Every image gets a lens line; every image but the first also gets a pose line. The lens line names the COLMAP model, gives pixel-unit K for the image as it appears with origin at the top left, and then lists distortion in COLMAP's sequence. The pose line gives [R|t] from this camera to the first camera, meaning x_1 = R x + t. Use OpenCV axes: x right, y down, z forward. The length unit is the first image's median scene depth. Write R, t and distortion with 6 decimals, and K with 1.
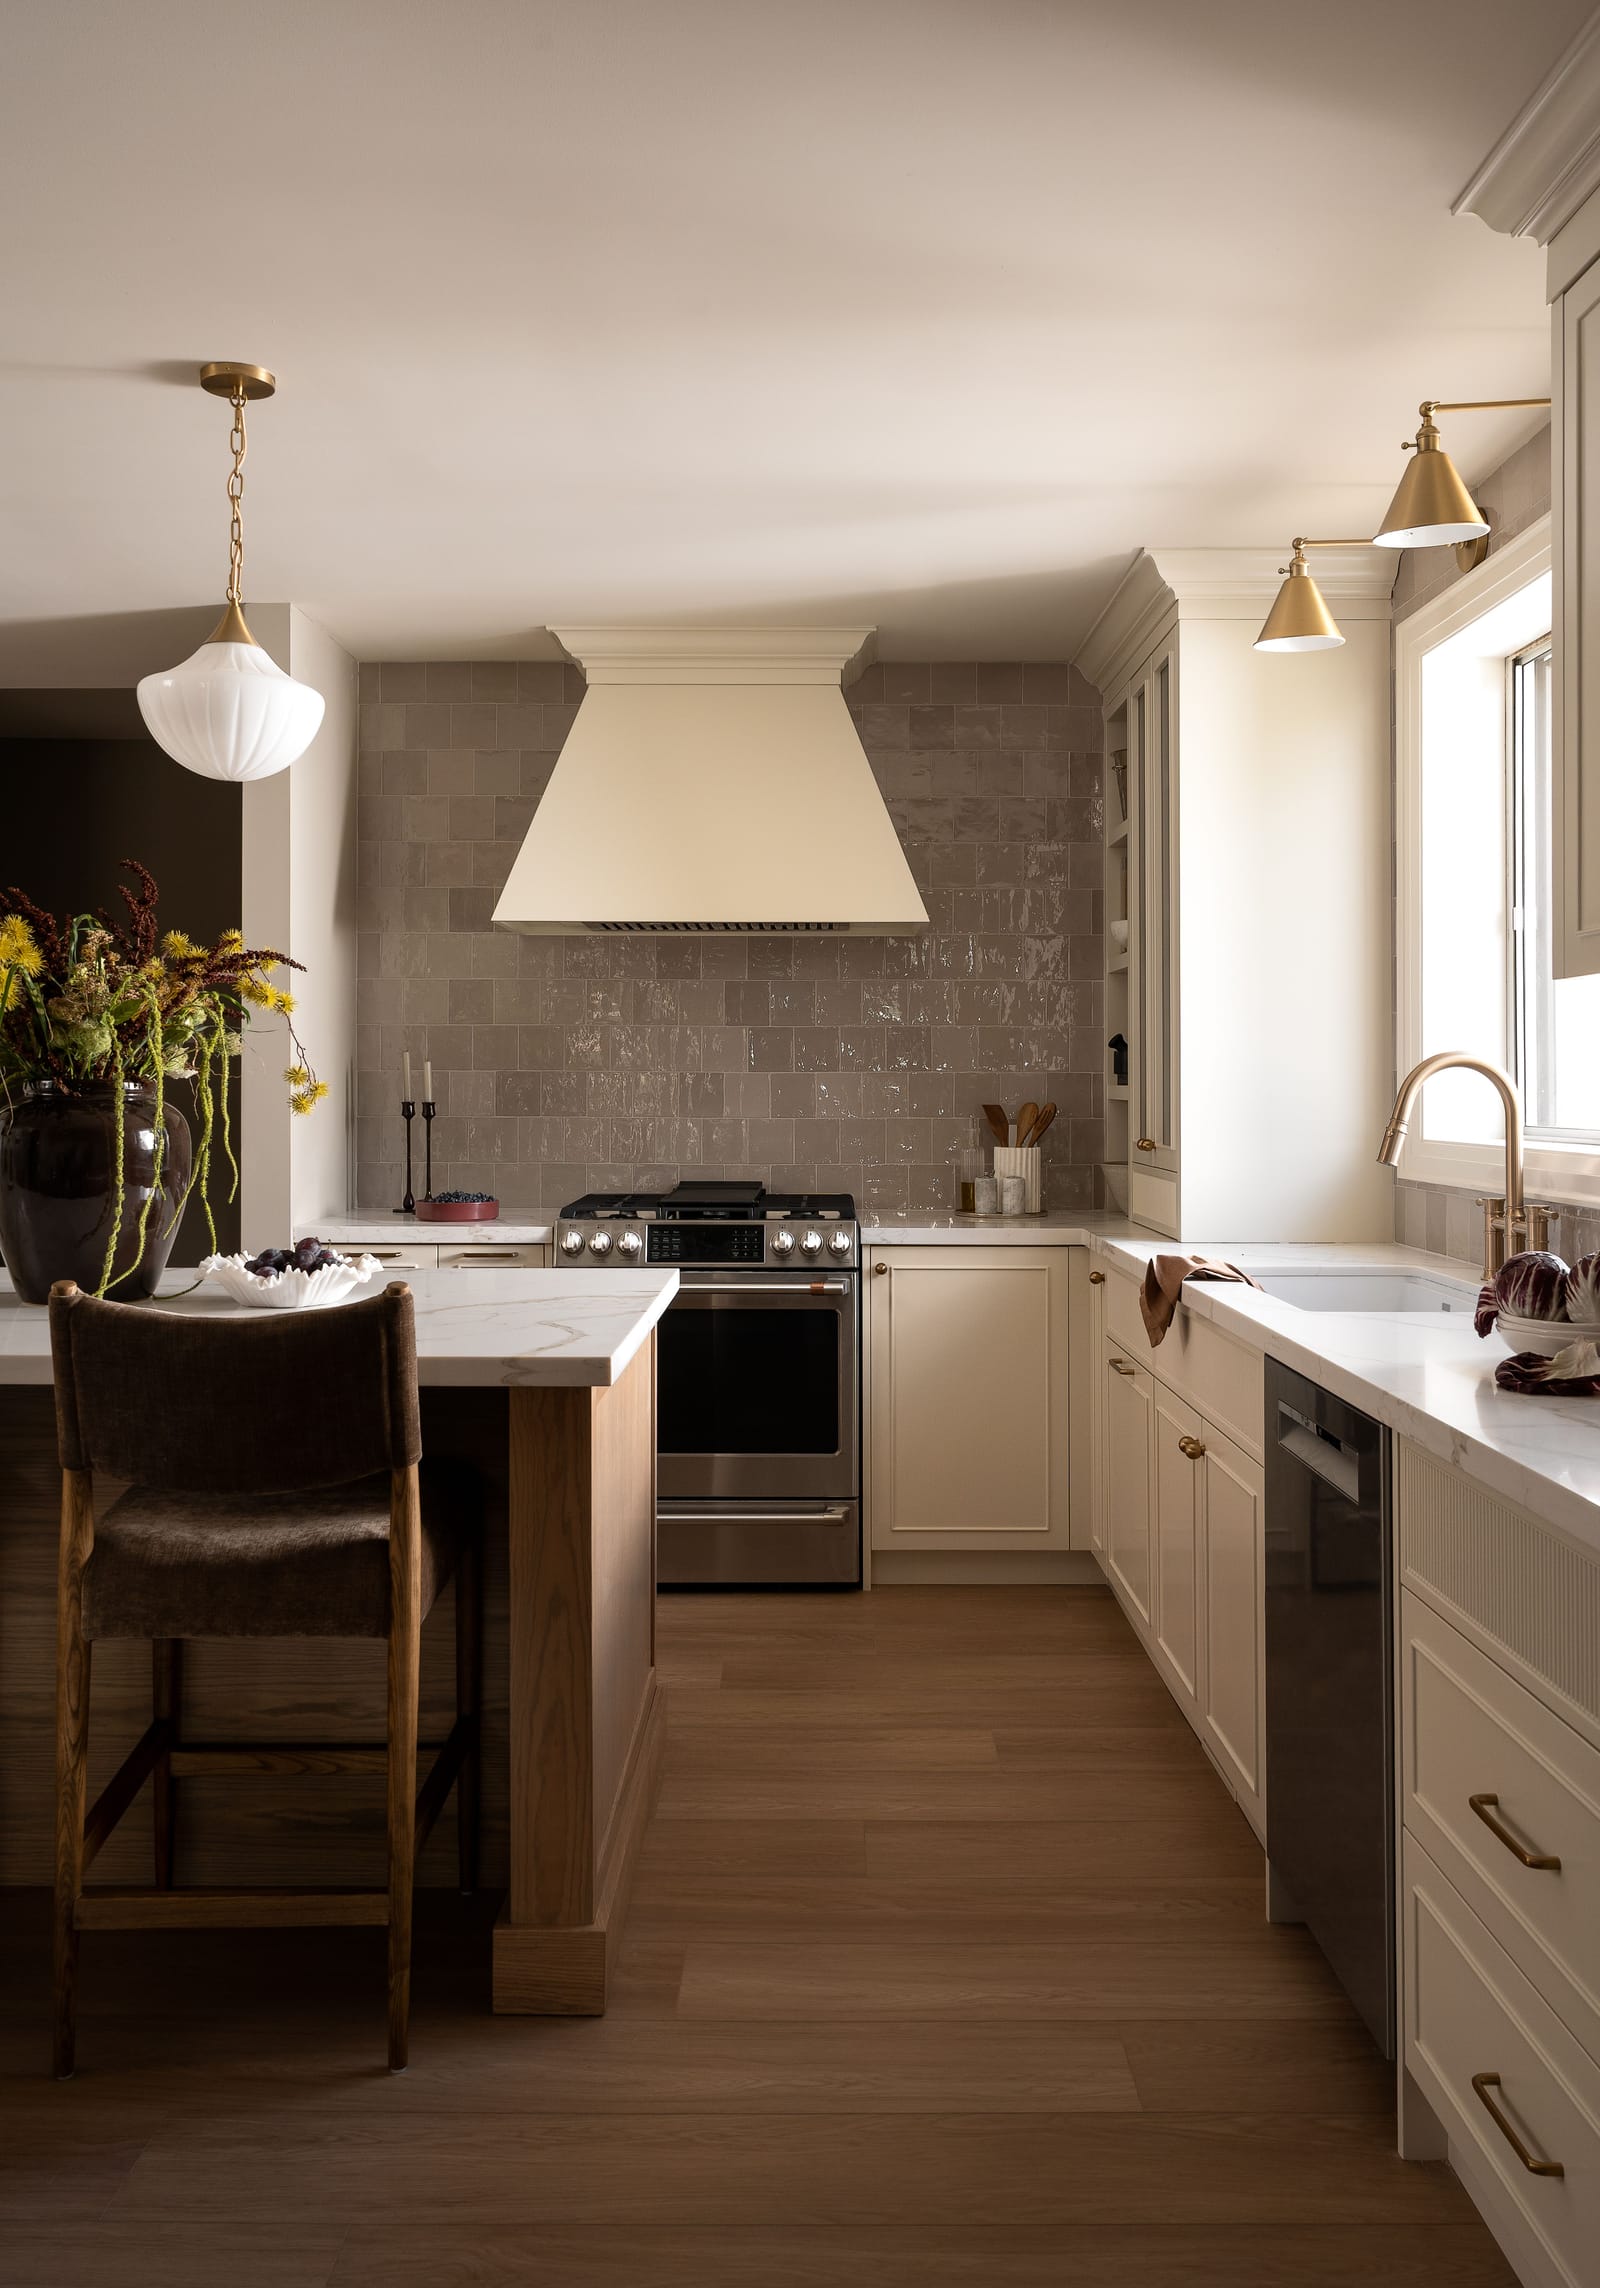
lens RADIAL K [[1909.8, 0, 768.2], [0, 1909.8, 1110.9], [0, 0, 1]] dist [0.004251, 0.012354]
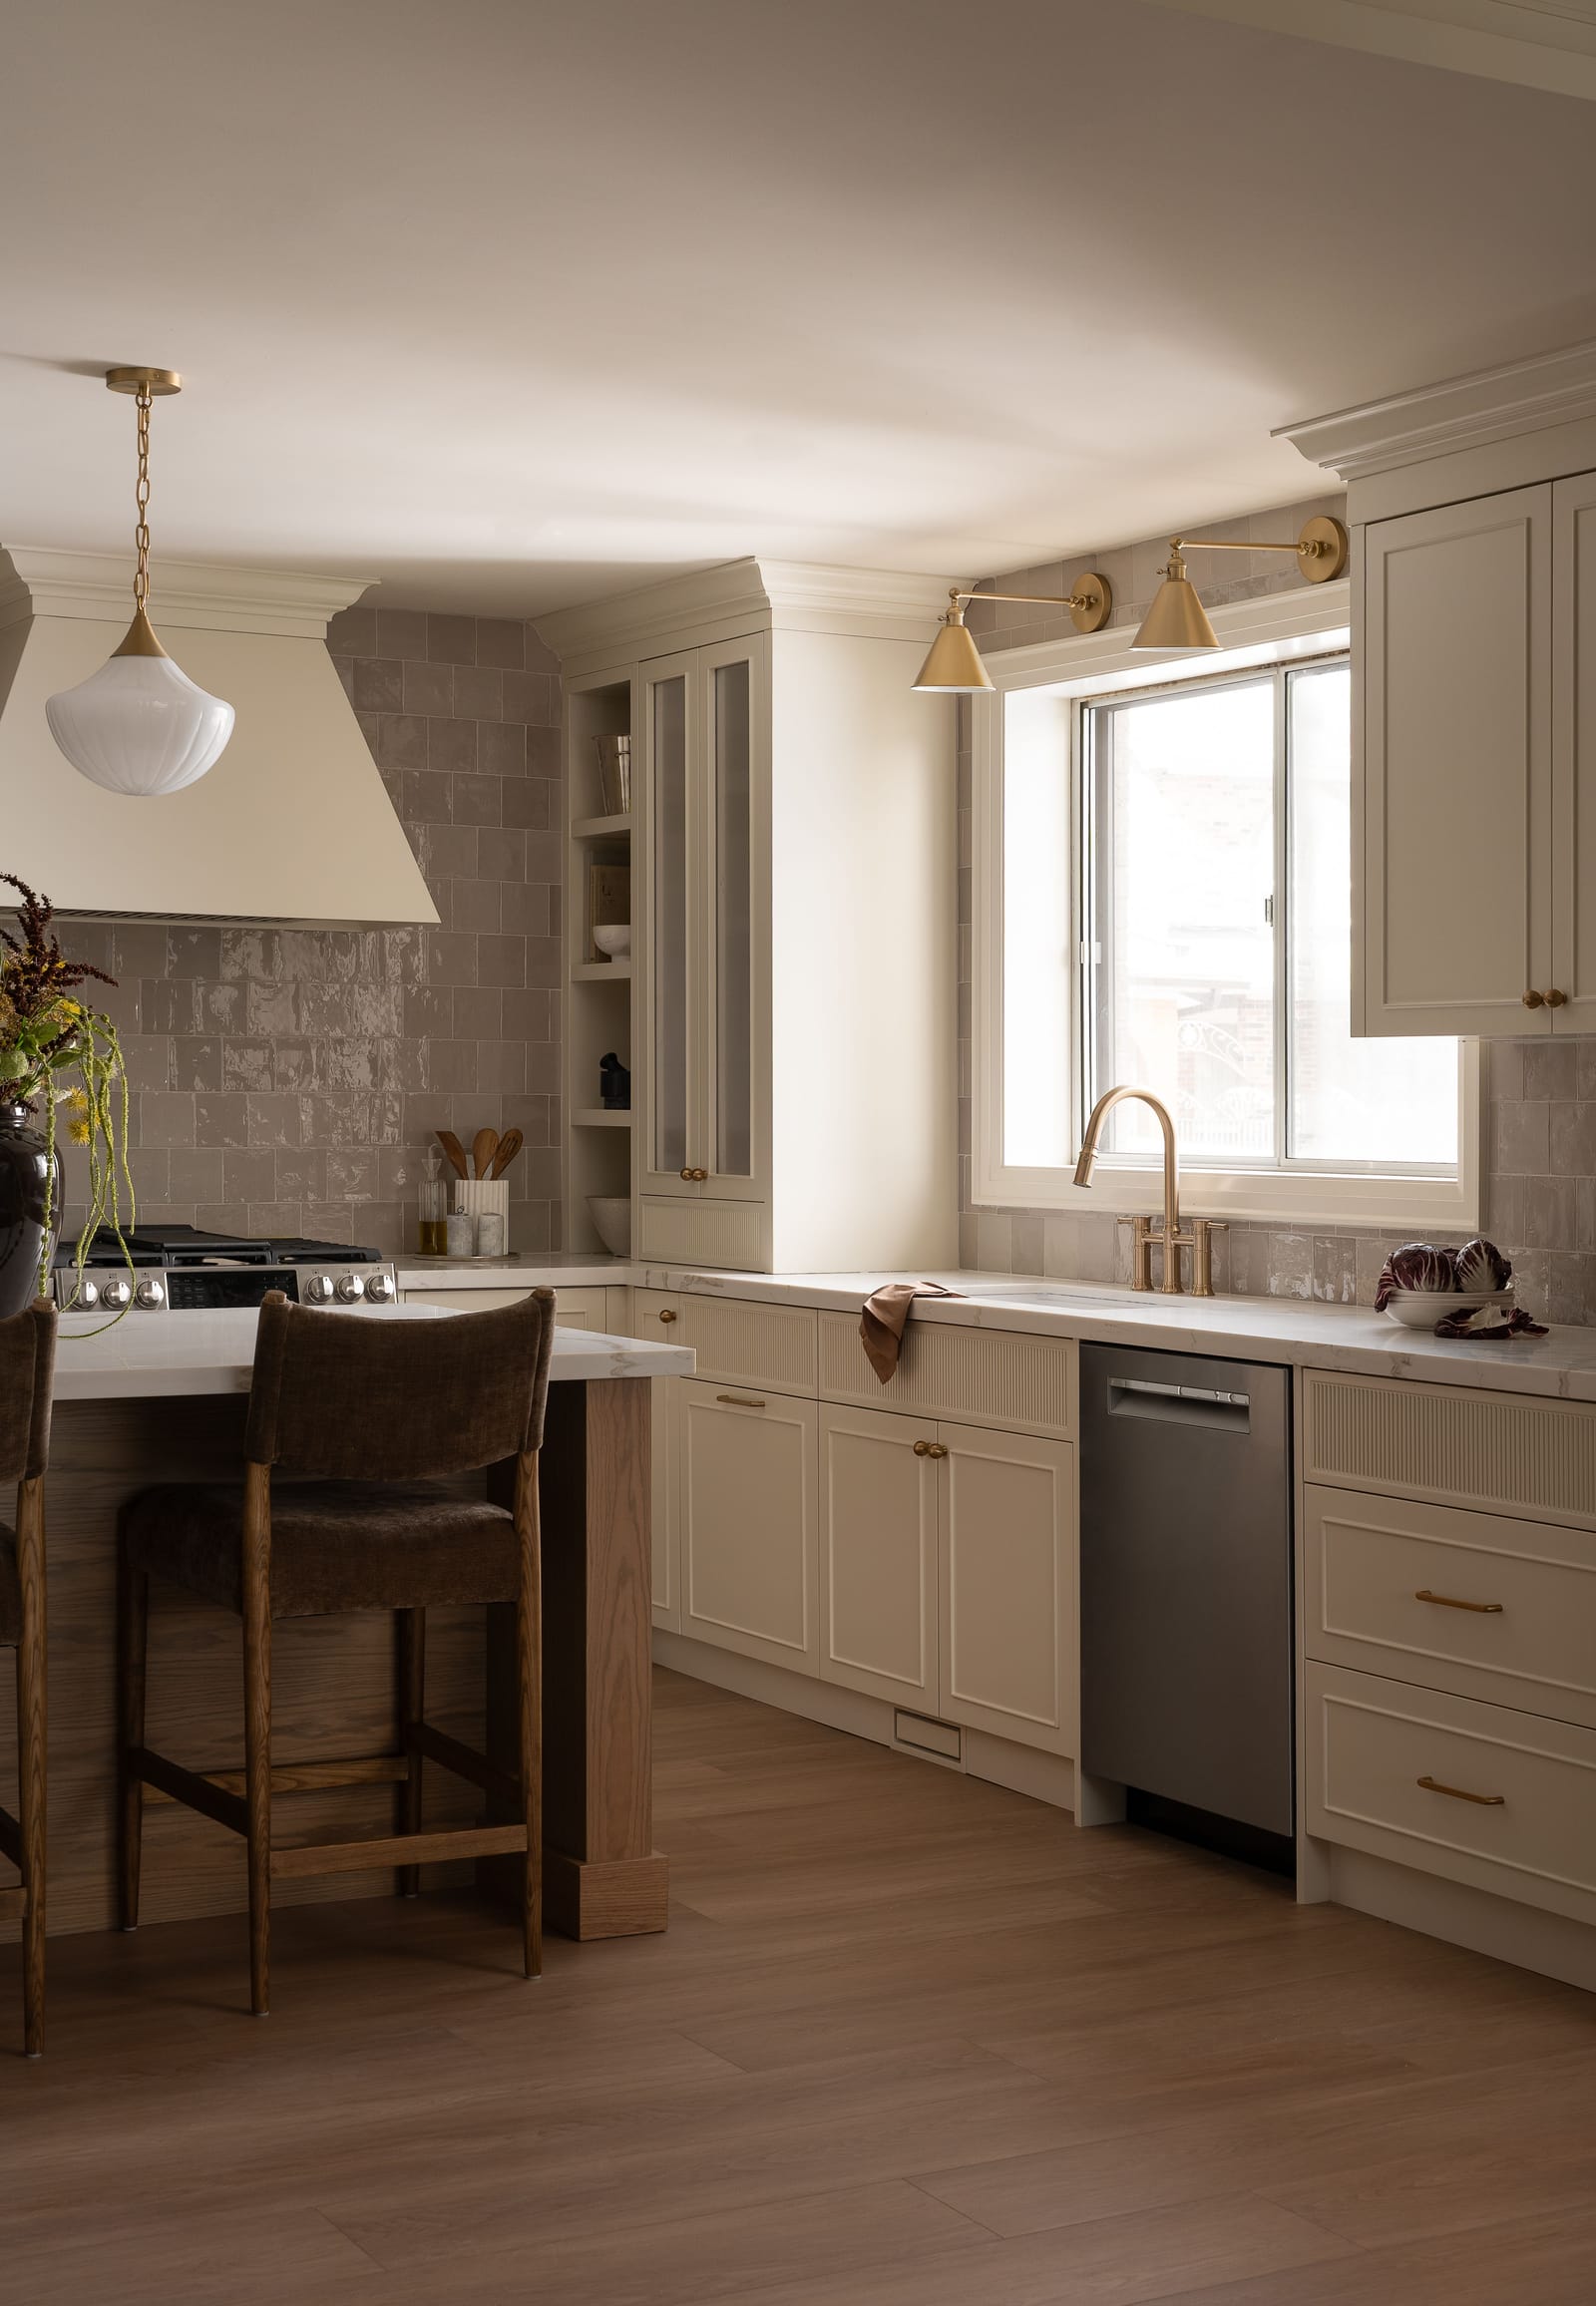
lens RADIAL K [[3311.7, 0, 793.0], [0, 3311.7, 1151.6], [0, 0, 1]] dist [0.049521, 0.000000]
pose [[0.865318, -0.001773, 0.501220, -0.796940], [0.000282, 0.999995, 0.003050, 0.002084], [-0.501223, -0.002499, 0.865315, -0.588740]]
